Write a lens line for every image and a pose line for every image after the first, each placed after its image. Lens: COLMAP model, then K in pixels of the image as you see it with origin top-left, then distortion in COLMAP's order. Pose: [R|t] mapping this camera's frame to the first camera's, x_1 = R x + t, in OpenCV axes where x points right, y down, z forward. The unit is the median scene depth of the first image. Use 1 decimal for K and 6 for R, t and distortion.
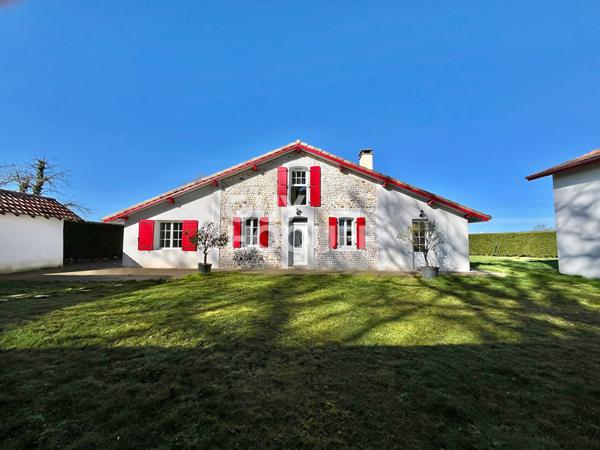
lens RADIAL K [[244.9, 0, 300.0], [0, 244.9, 225.0], [0, 0, 1]] dist [-0.001040, -0.000146]
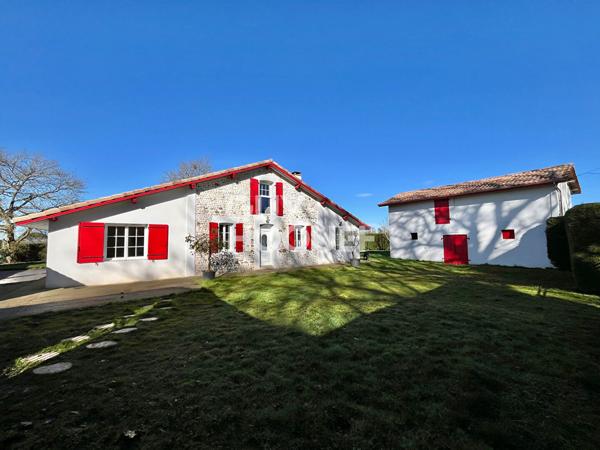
lens RADIAL K [[244.9, 0, 300.0], [0, 244.9, 225.0], [0, 0, 1]] dist [-0.001040, -0.000146]
pose [[0.768134, 0.025167, 0.639795, -0.629620], [-0.013154, 0.999637, -0.023529, -0.002982], [-0.640154, 0.009657, 0.768186, 0.007932]]
